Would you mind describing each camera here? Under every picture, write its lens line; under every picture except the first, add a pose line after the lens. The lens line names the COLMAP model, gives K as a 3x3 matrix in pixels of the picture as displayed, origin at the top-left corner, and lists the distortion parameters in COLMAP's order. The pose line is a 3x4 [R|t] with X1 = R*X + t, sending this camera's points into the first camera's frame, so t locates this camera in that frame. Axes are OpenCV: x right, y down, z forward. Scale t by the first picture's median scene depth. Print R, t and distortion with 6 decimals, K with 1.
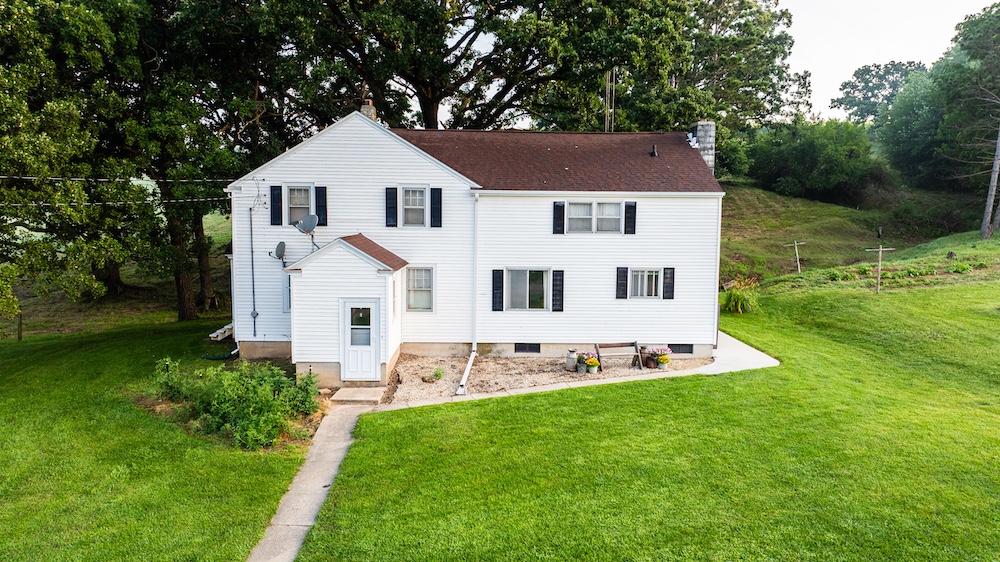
lens RADIAL K [[718.7, 0, 500.0], [0, 718.7, 281.0], [0, 0, 1]] dist [-0.059765, 0.080255]
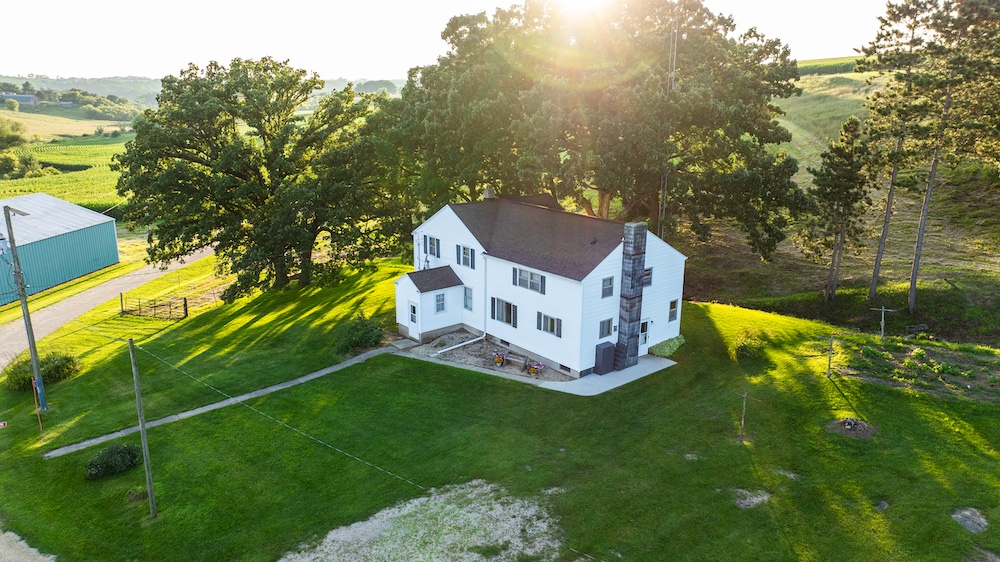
lens RADIAL K [[718.7, 0, 500.0], [0, 718.7, 281.0], [0, 0, 1]] dist [-0.059765, 0.080255]
pose [[0.612377, 0.201445, -0.764470, 1.398148], [-0.073527, 0.977312, 0.198632, -0.421624], [0.787139, -0.065428, 0.613295, -0.105149]]
